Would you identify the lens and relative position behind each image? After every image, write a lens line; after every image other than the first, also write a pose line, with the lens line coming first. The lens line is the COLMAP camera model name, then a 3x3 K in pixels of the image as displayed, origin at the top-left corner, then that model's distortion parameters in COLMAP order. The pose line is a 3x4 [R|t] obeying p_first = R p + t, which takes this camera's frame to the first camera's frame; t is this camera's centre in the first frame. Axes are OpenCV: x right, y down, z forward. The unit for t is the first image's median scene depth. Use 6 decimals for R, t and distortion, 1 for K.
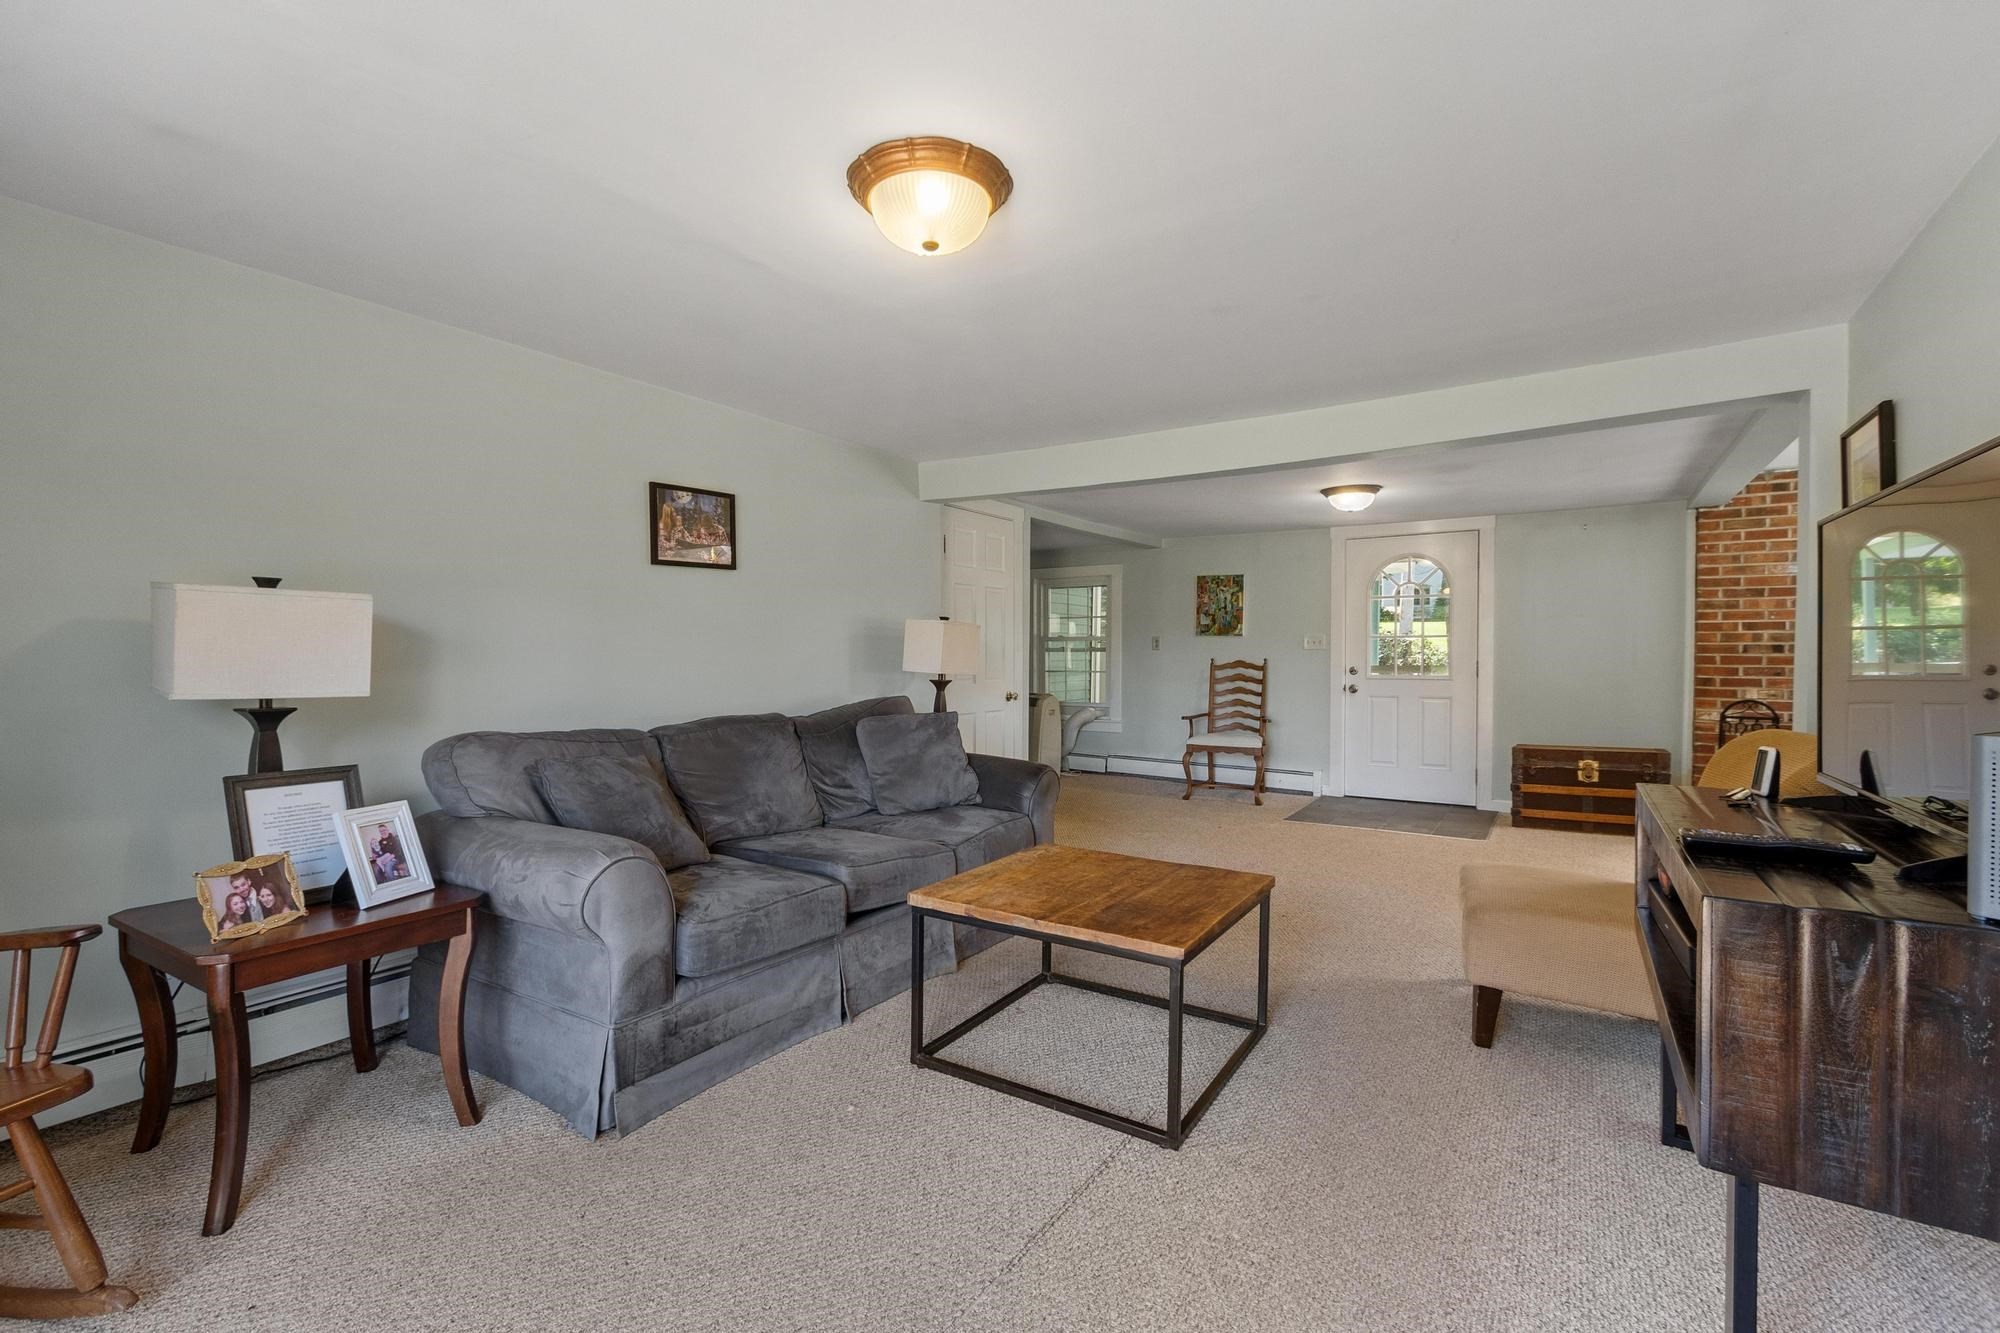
lens RADIAL K [[880.1, 0, 993.5], [0, 880.1, 663.8], [0, 0, 1]] dist [-0.000665, -0.000130]
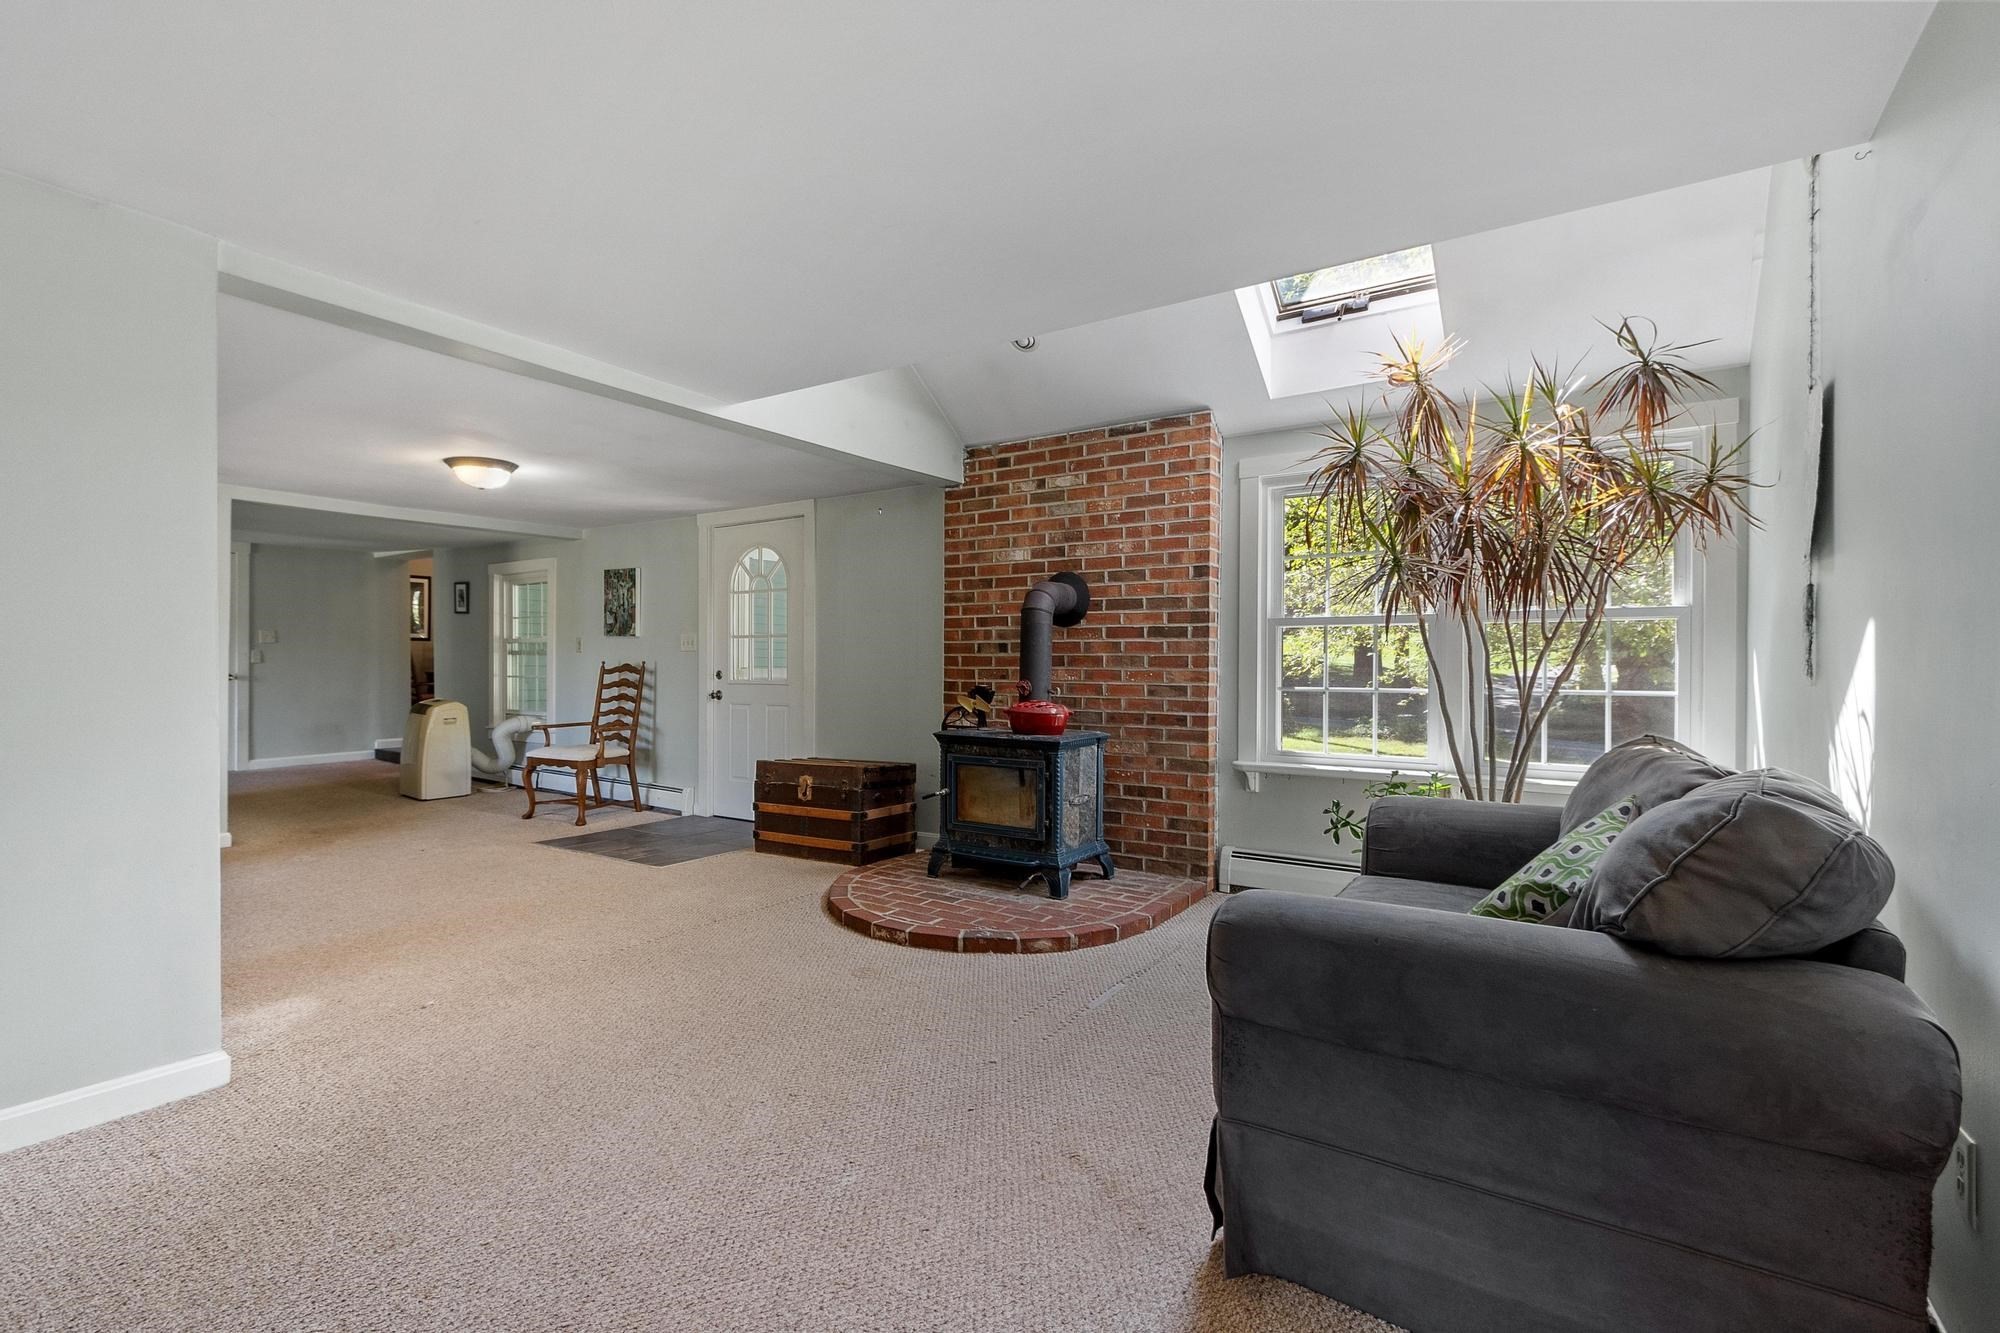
lens RADIAL K [[941.1, 0, 991.4], [0, 941.1, 667.4], [0, 0, 1]] dist [0.000167, 0.000031]
pose [[0.999657, -0.002449, -0.026087, 0.878302], [0.002360, 0.999991, -0.003441, 0.005445], [0.026096, 0.003378, 0.999654, 0.065916]]
